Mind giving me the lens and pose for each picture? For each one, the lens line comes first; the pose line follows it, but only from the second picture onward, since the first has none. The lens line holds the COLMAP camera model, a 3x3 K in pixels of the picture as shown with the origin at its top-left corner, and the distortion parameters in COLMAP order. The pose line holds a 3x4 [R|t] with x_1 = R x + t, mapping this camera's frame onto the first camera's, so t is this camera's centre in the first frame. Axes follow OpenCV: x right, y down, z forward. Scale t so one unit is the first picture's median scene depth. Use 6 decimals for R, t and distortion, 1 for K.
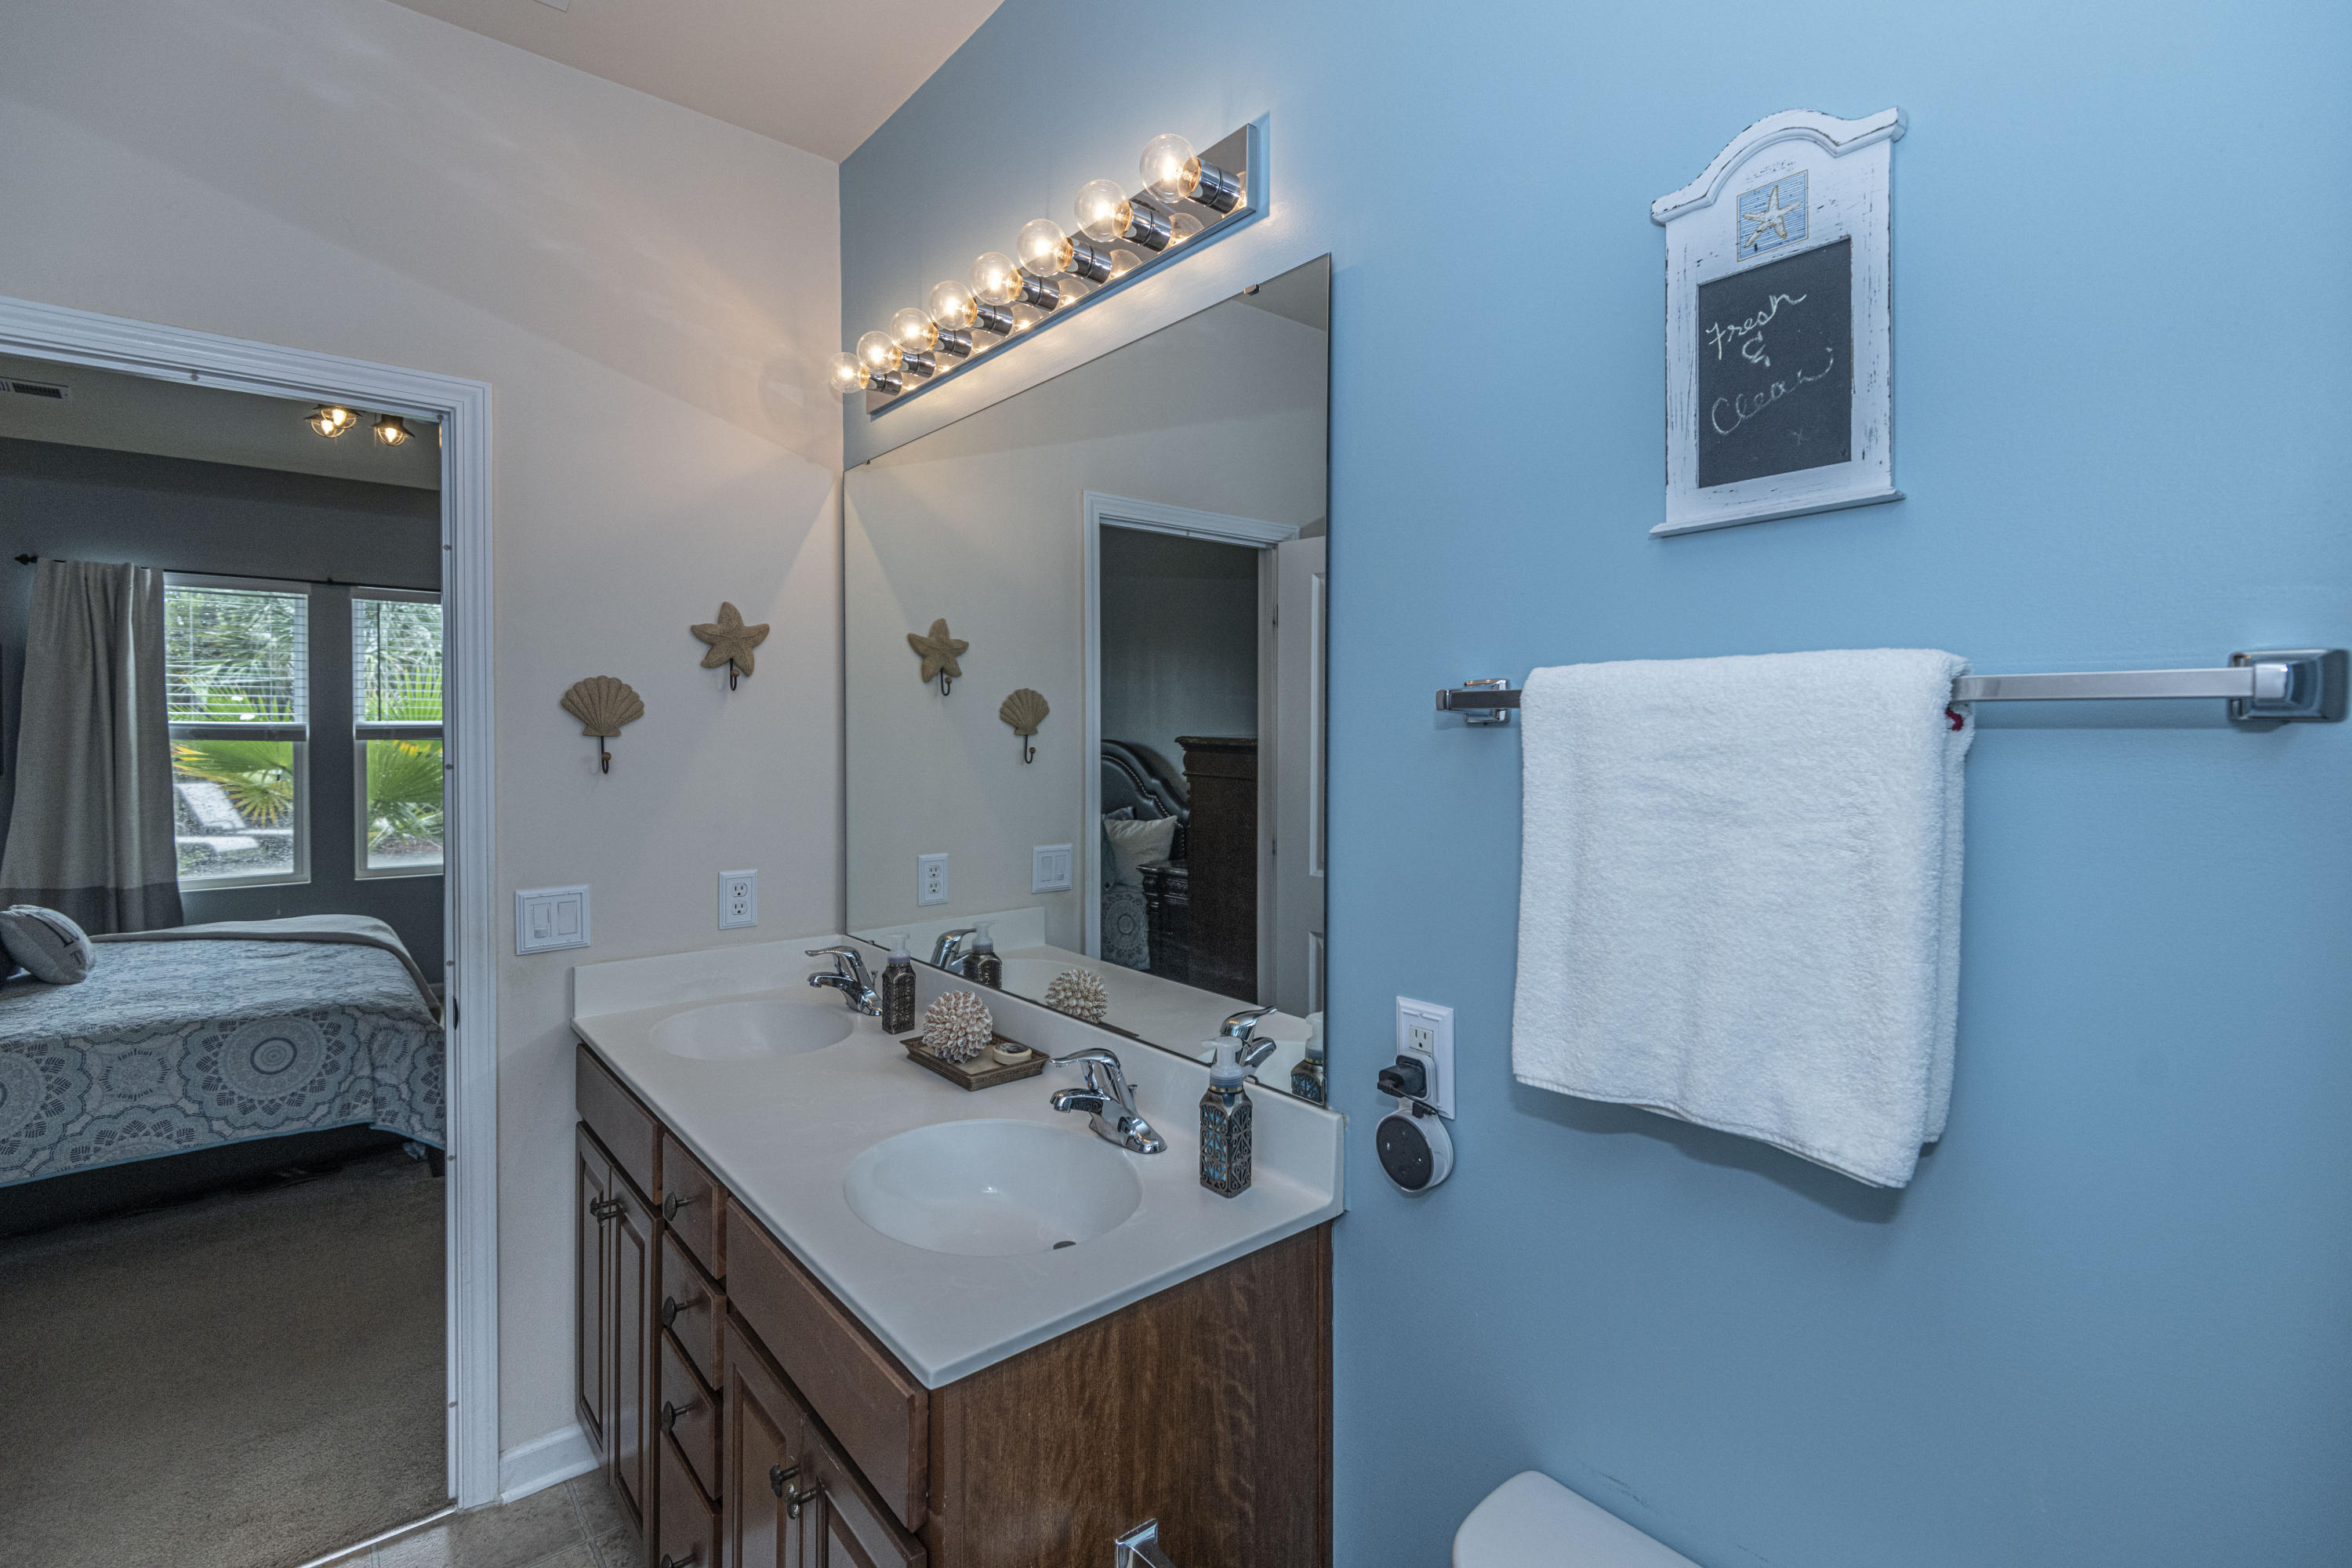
lens RADIAL K [[1085.8, 0, 1170.3], [0, 1085.8, 759.5], [0, 0, 1]] dist [0.051794, -0.026228]
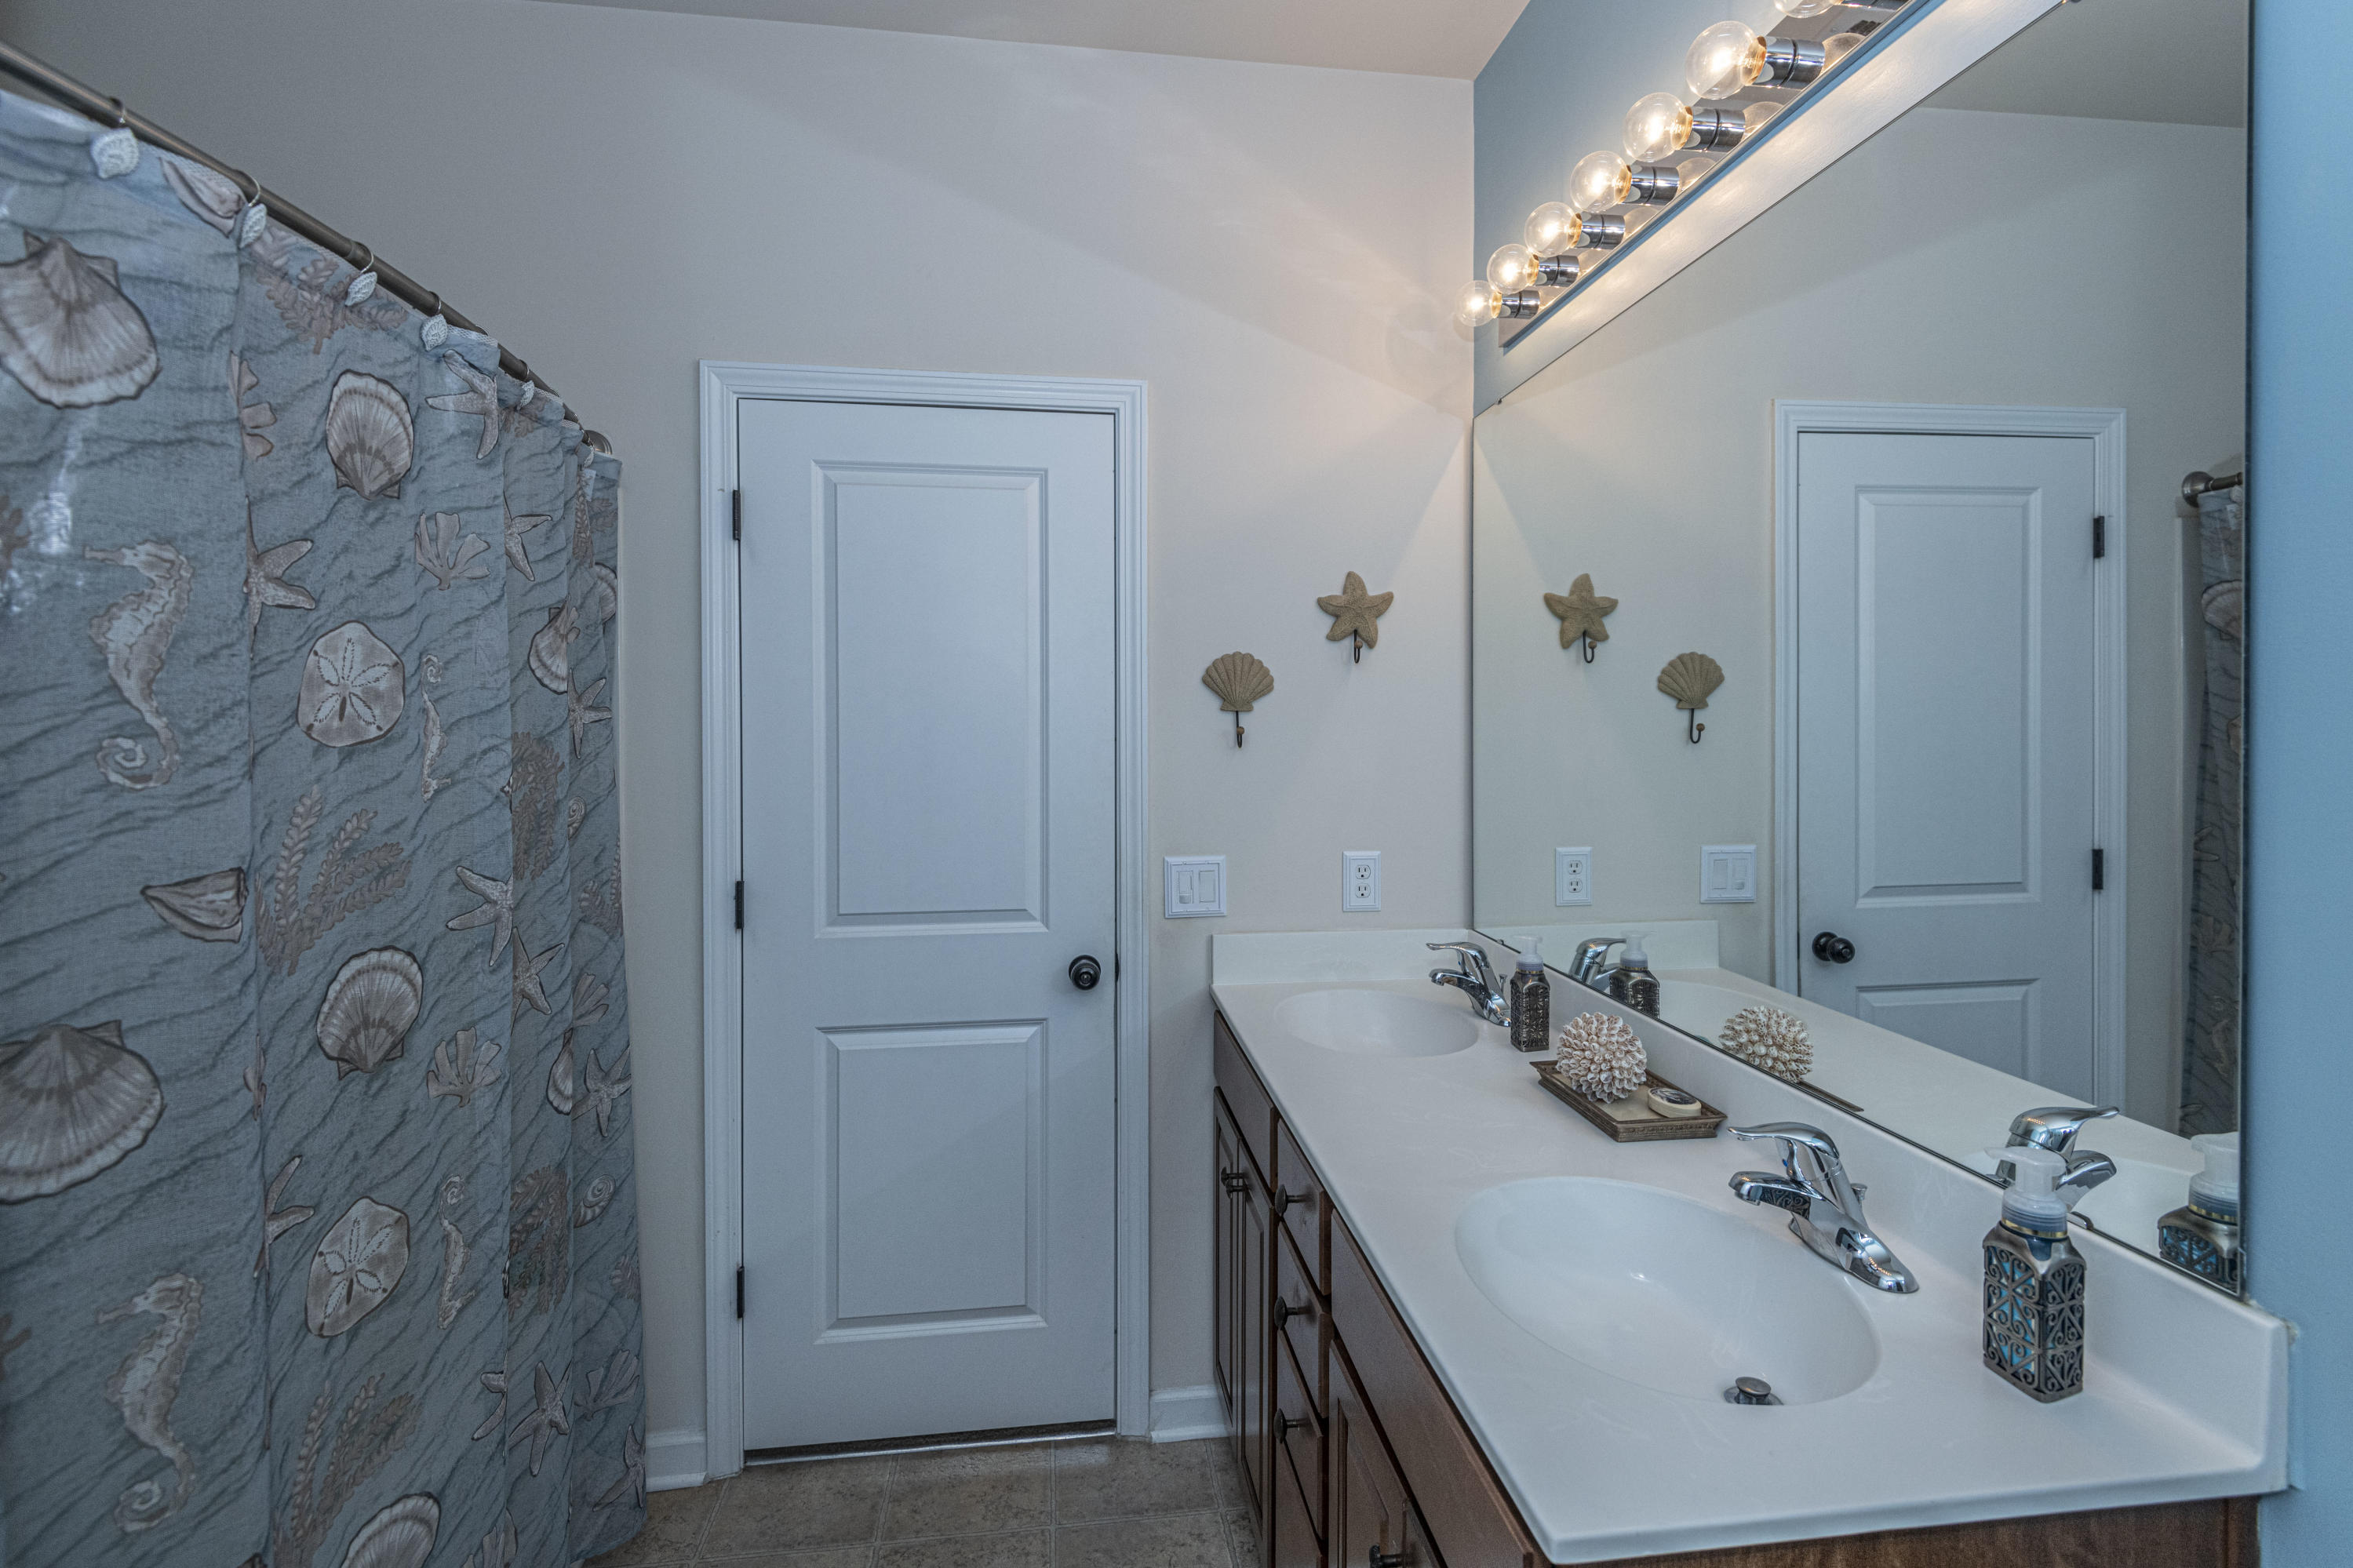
lens RADIAL K [[1100.0, 0, 1180.7], [0, 1100.0, 730.6], [0, 0, 1]] dist [0.037920, -0.022644]
pose [[0.844452, -0.001092, -0.535630, -0.015539], [-0.009771, 0.999800, -0.017442, 0.017793], [0.535542, 0.019963, 0.844273, 0.125662]]
